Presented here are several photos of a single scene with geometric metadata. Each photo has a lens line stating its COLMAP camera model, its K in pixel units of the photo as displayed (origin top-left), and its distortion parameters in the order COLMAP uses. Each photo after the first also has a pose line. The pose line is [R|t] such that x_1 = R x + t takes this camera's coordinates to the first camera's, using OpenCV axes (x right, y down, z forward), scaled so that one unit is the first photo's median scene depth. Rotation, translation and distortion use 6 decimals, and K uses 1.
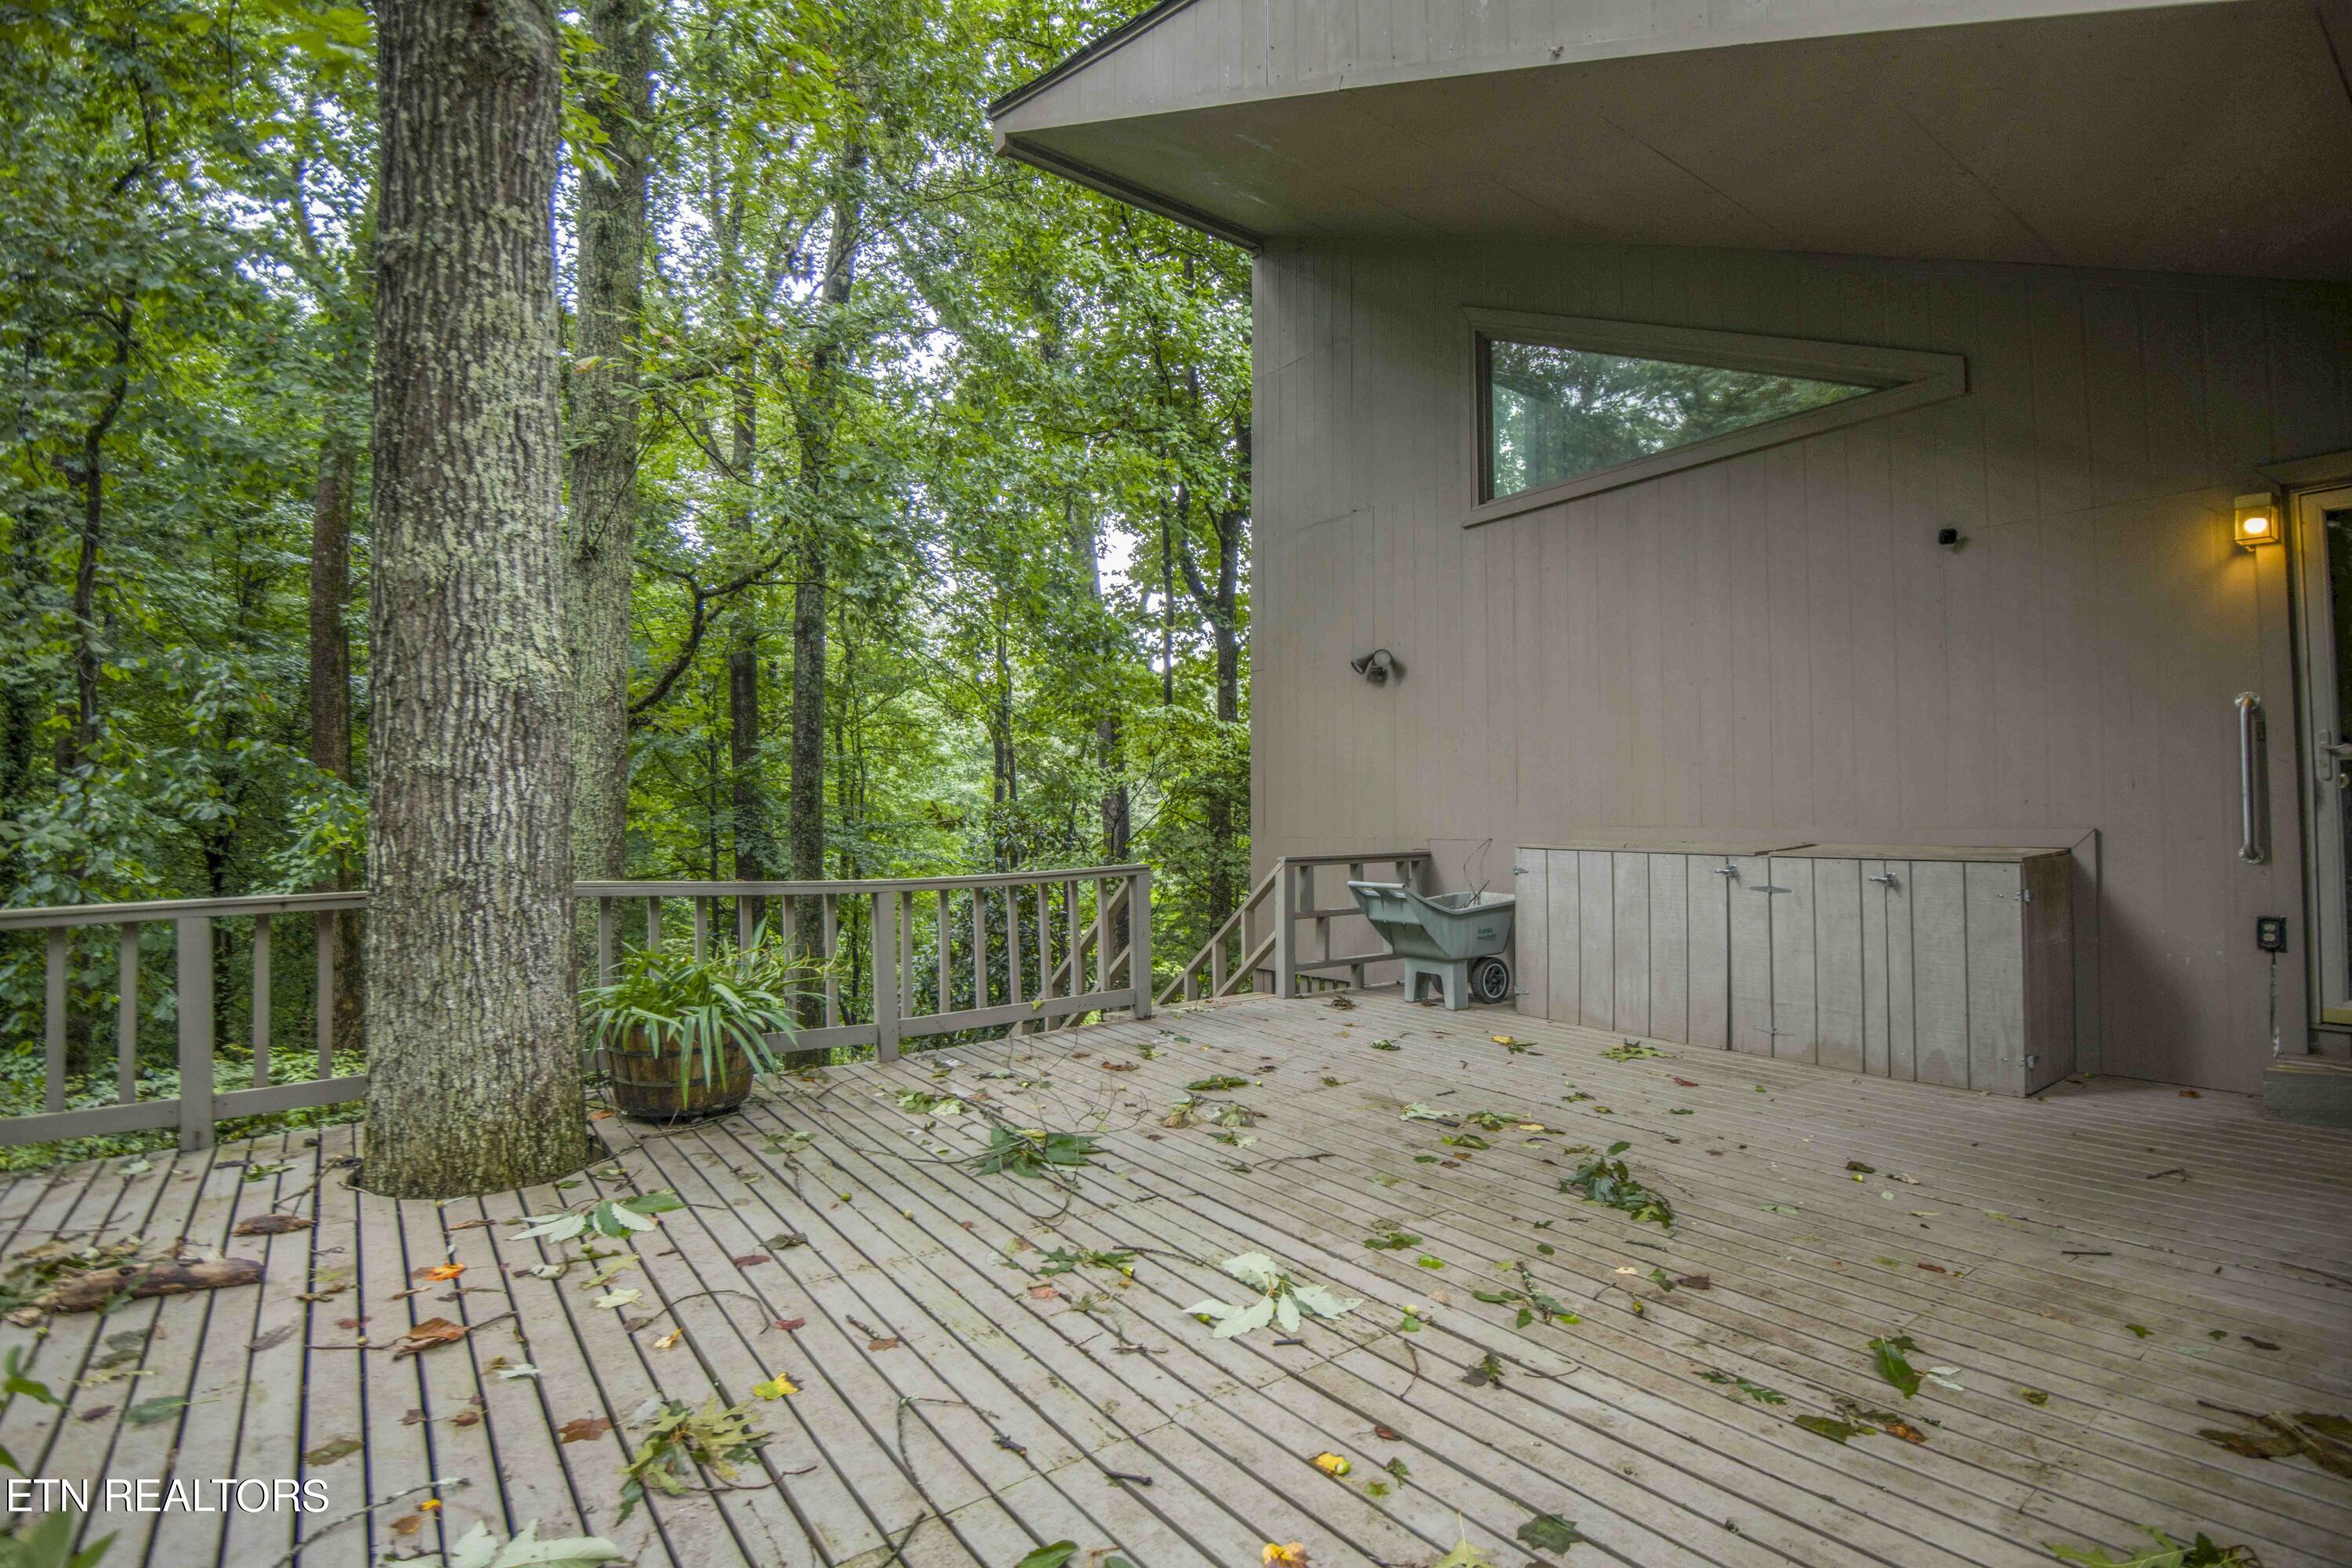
lens RADIAL K [[1125.4, 0, 1189.3], [0, 1125.4, 777.9], [0, 0, 1]] dist [-0.002651, -0.024565]
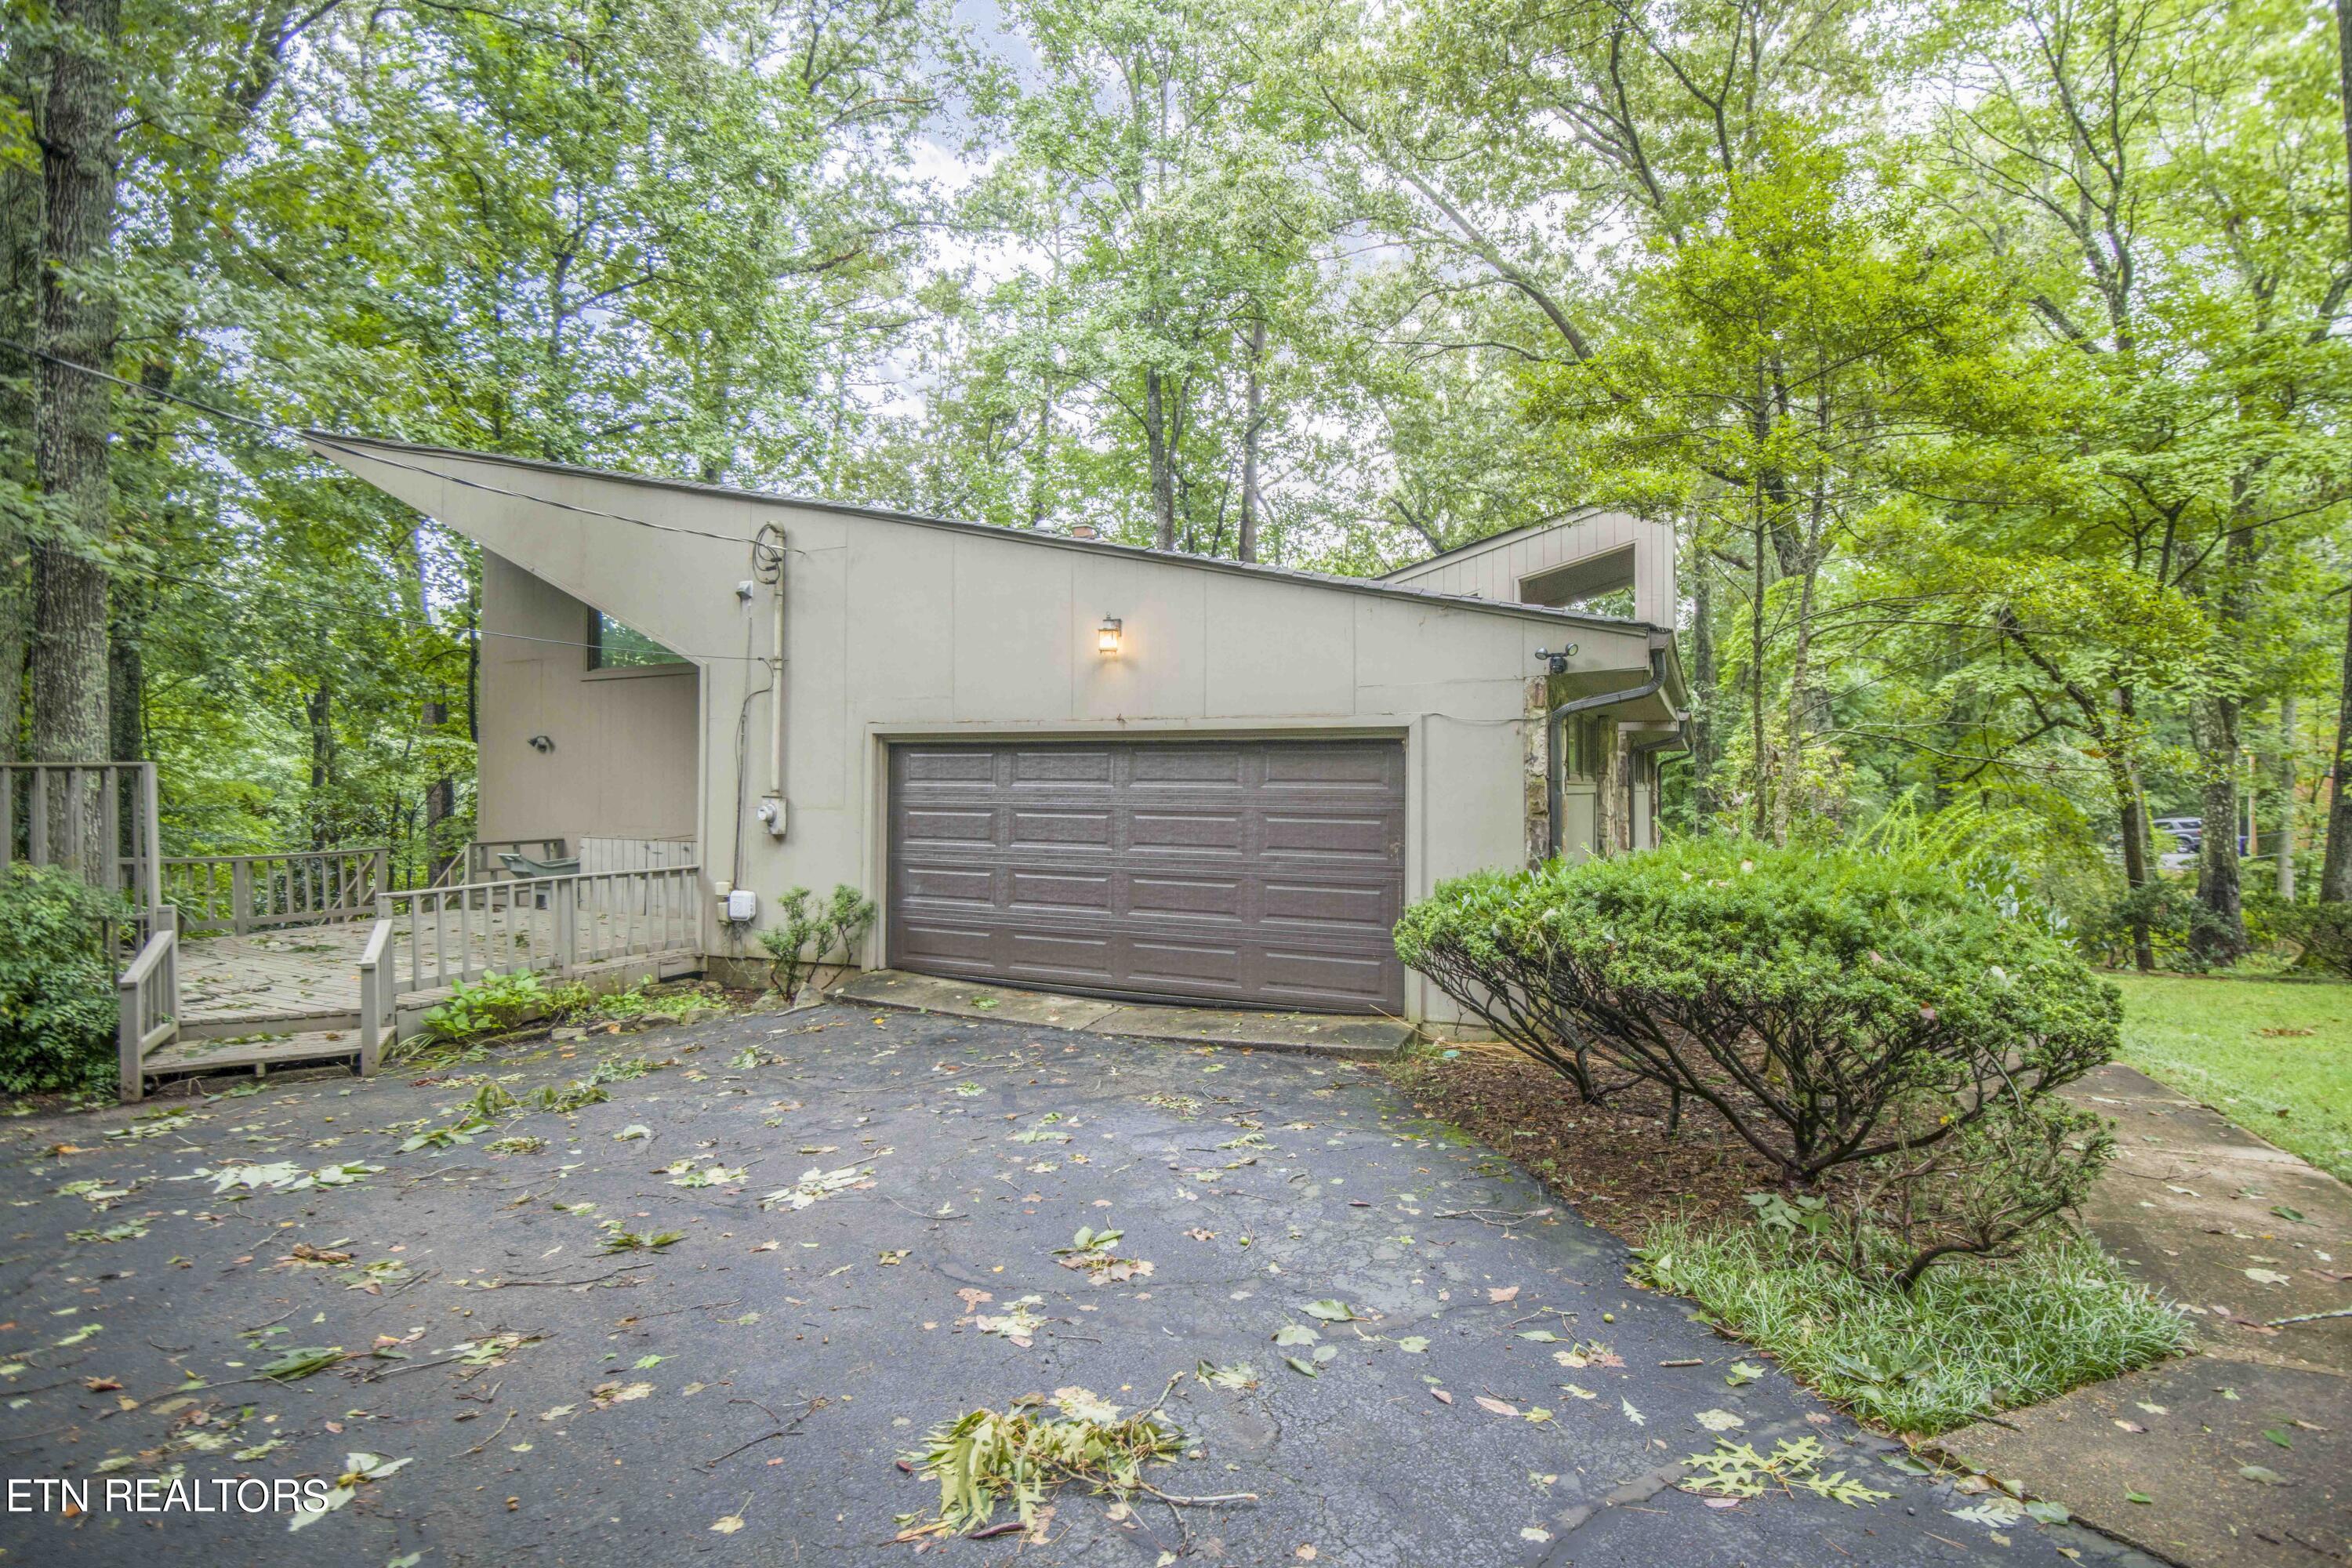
lens RADIAL K [[1125.4, 0, 1189.3], [0, 1125.4, 777.9], [0, 0, 1]] dist [-0.002651, -0.024565]
pose [[0.881193, 0.008187, 0.472686, 0.238791], [-0.020135, 0.999593, 0.020223, -0.101008], [-0.472328, -0.027338, 0.880999, -1.241793]]
